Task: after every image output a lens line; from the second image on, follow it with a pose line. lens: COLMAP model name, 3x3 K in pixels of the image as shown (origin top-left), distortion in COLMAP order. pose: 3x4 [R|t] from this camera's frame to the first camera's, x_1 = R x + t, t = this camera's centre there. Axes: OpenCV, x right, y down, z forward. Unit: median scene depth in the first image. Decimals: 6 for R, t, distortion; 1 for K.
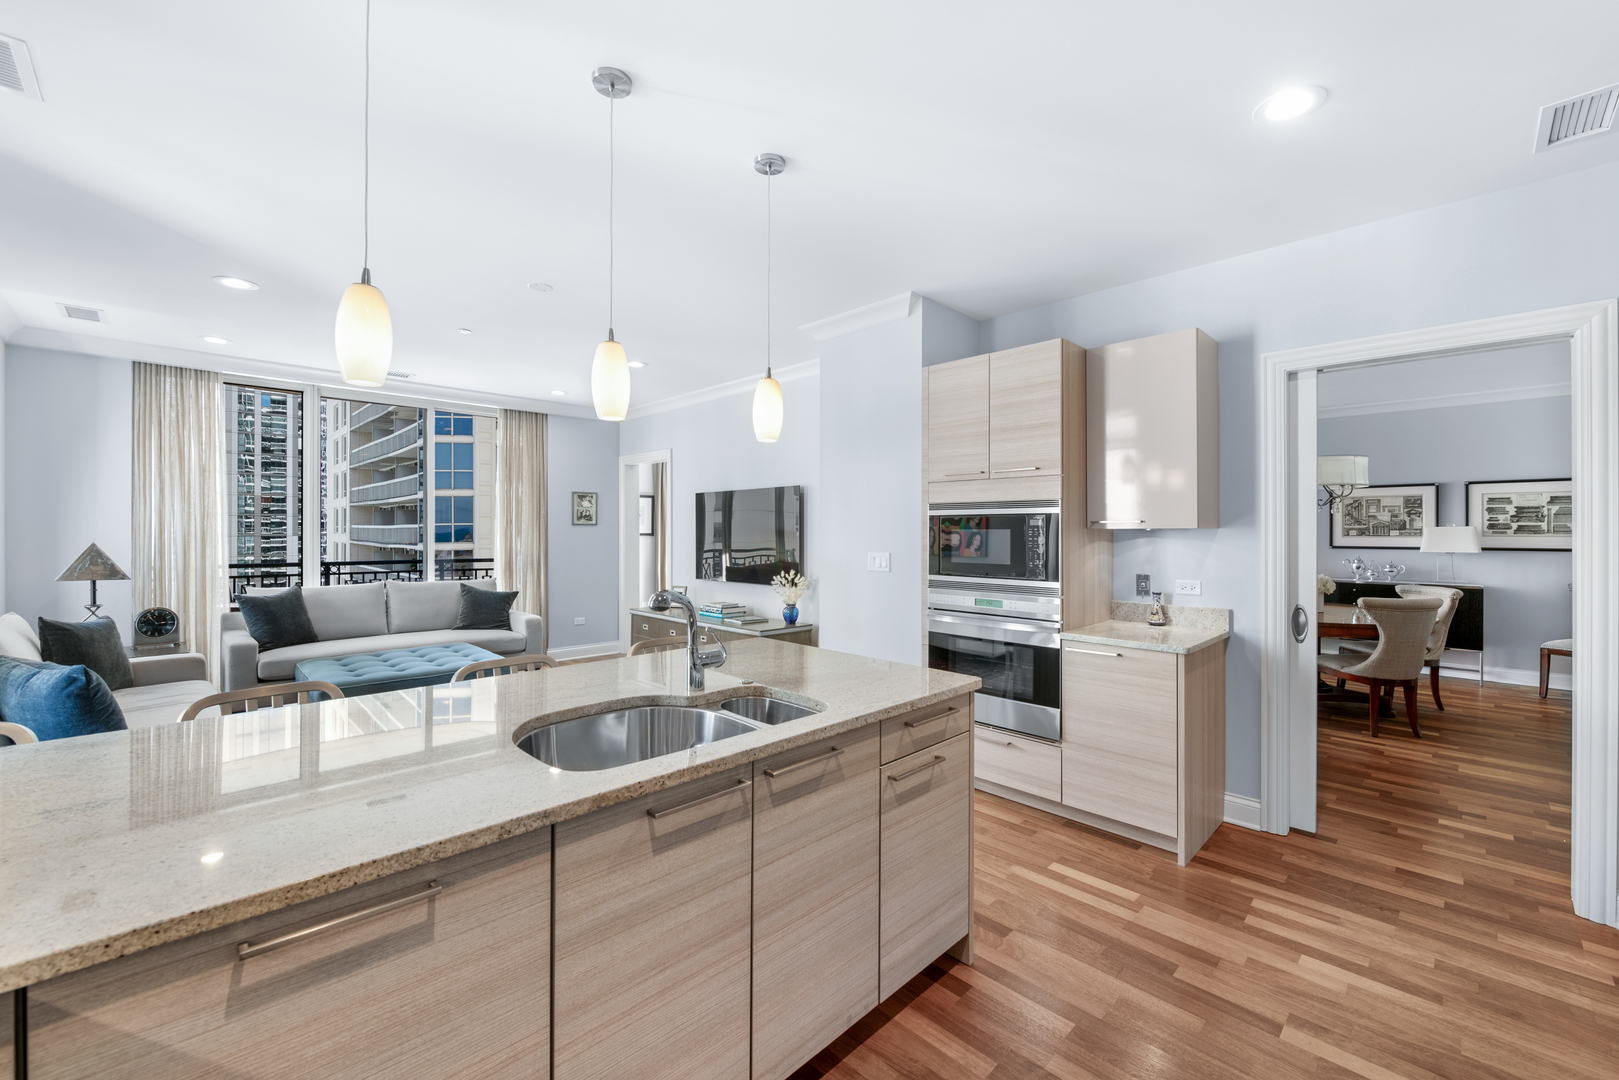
lens RADIAL K [[645.2, 0, 820.6], [0, 645.2, 532.9], [0, 0, 1]] dist [0.000528, -0.000328]
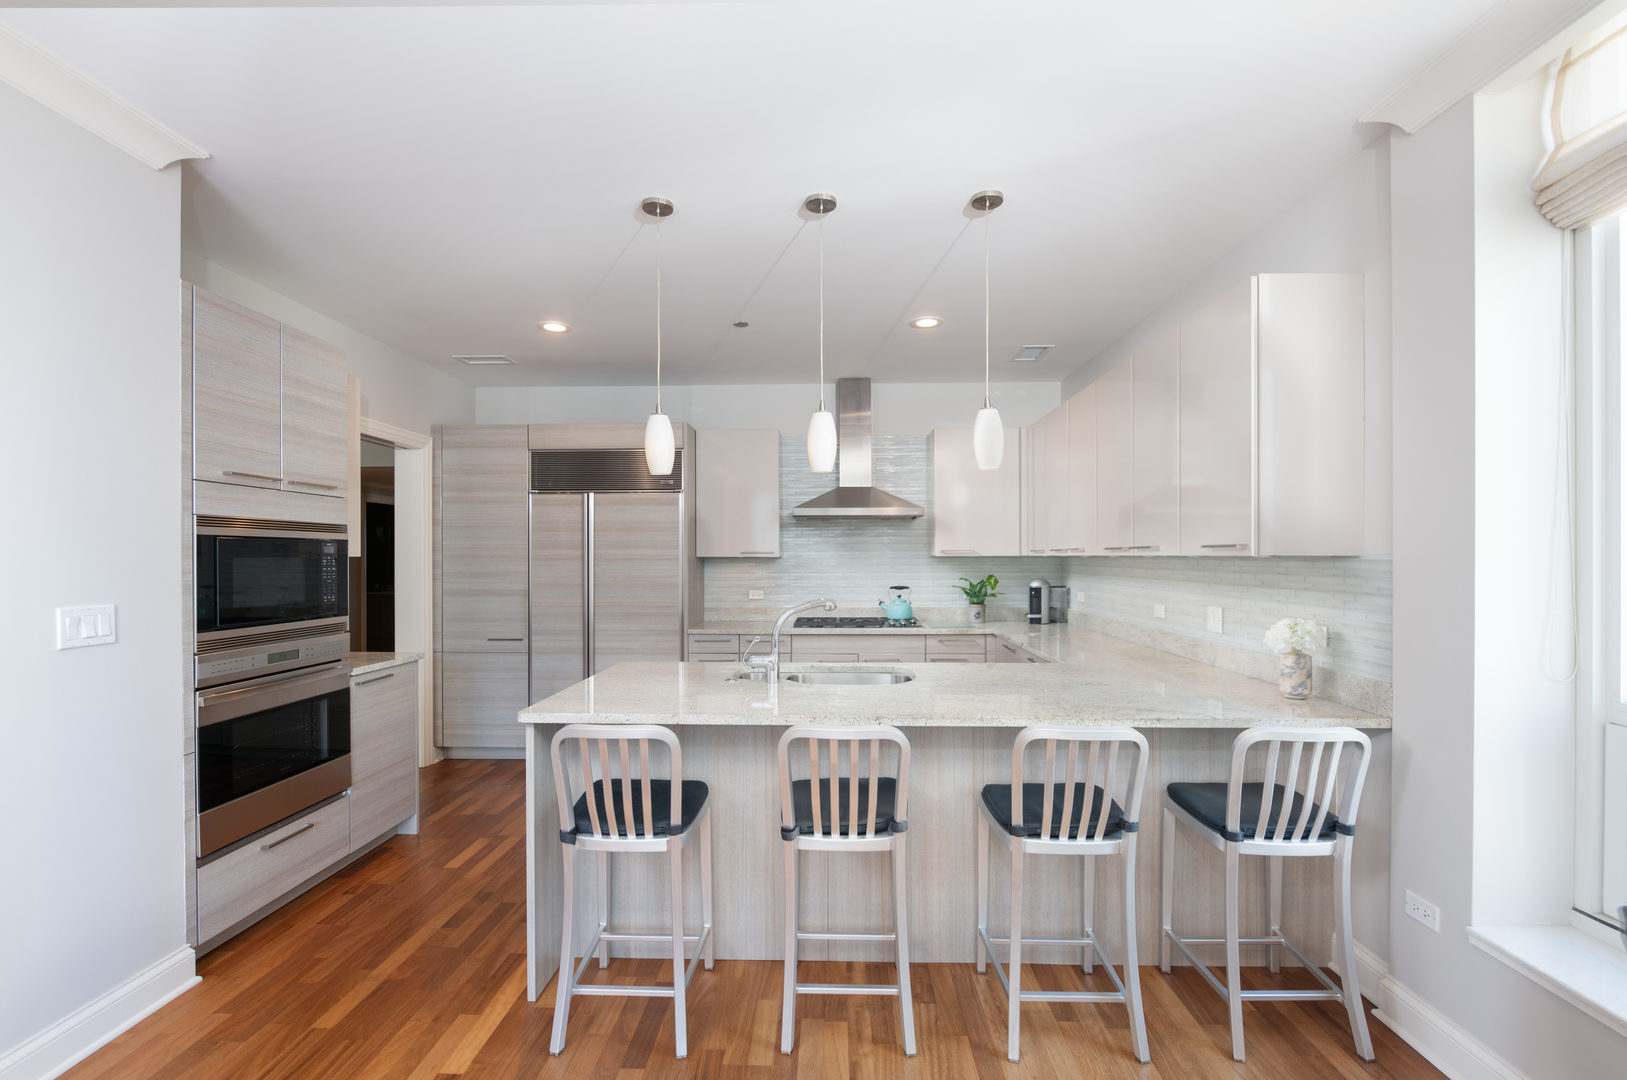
lens RADIAL K [[724.8, 0, 812.1], [0, 724.8, 545.2], [0, 0, 1]] dist [0.015134, 0.000028]
pose [[-0.681122, 0.009192, 0.732113, -0.763258], [-0.002631, 0.999884, -0.015003, -0.008955], [-0.732166, -0.012145, -0.681018, 1.107596]]
